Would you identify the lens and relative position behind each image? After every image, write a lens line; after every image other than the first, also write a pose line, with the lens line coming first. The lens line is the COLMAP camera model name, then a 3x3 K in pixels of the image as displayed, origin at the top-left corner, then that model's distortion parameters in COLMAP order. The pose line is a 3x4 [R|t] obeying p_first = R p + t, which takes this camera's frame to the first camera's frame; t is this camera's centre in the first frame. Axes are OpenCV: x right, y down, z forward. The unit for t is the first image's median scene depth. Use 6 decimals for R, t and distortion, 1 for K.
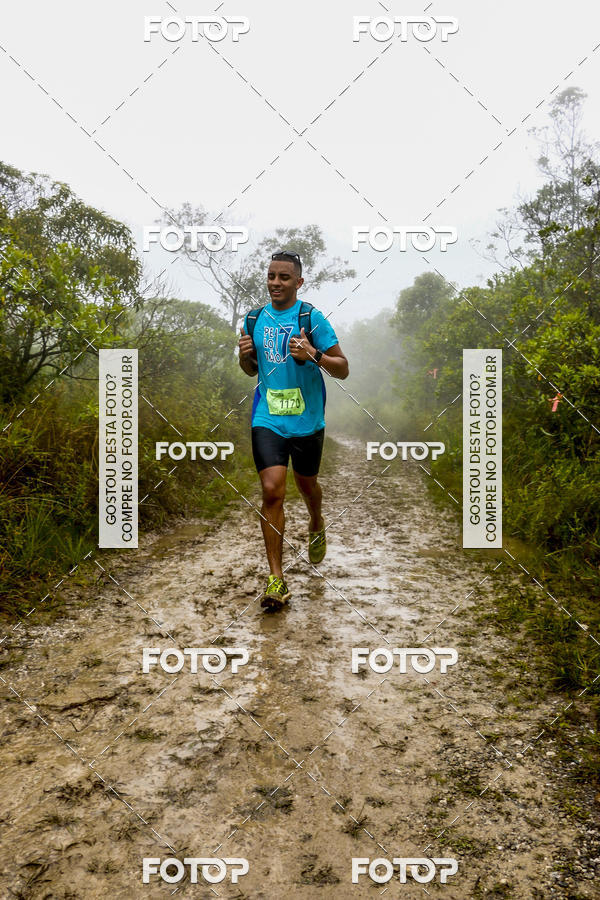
lens RADIAL K [[811.5, 0, 299.1], [0, 811.5, 451.1], [0, 0, 1]] dist [-0.153937, 0.190403]
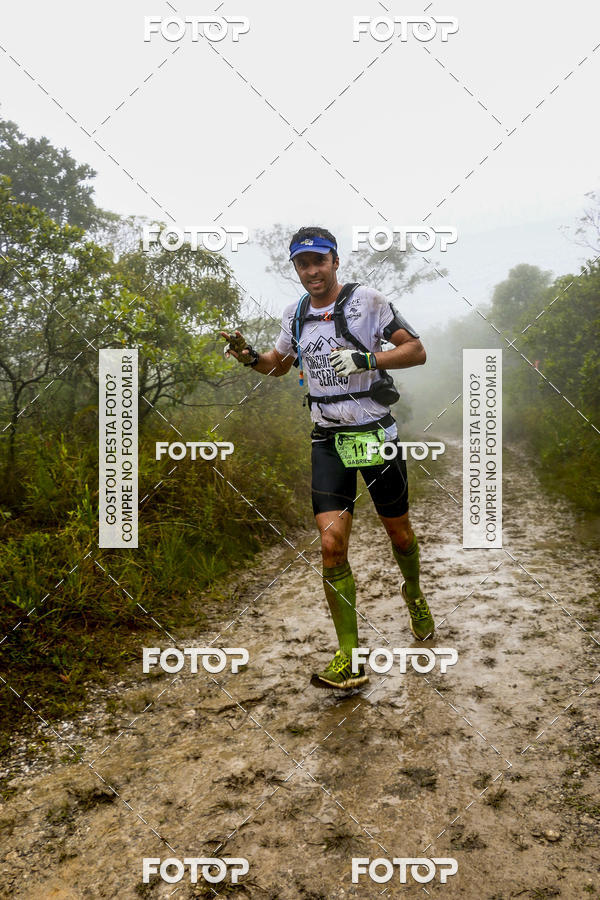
lens RADIAL K [[814.5, 0, 303.6], [0, 814.5, 448.1], [0, 0, 1]] dist [-0.159369, 0.200828]
pose [[0.988220, -0.089617, -0.124057, -0.007896], [0.088099, 0.995955, -0.017683, -0.007245], [0.125139, 0.006545, 0.992118, -0.074475]]
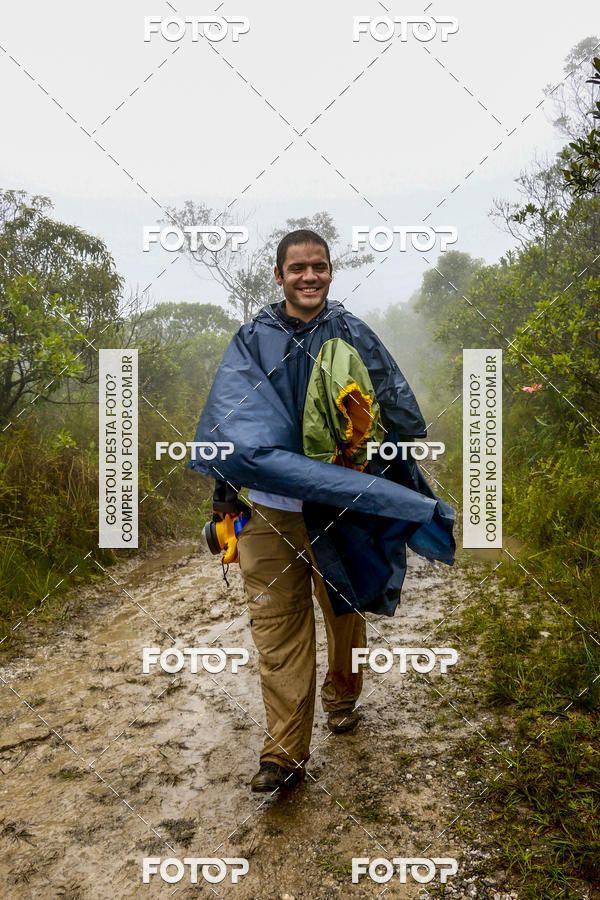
lens RADIAL K [[868.3, 0, 317.3], [0, 868.3, 449.0], [0, 0, 1]] dist [-0.150837, 0.232878]
pose [[0.996067, -0.074405, -0.048107, 0.156072], [0.074638, 0.997206, 0.003070, -0.028993], [0.047744, -0.006649, 0.998837, -0.053801]]
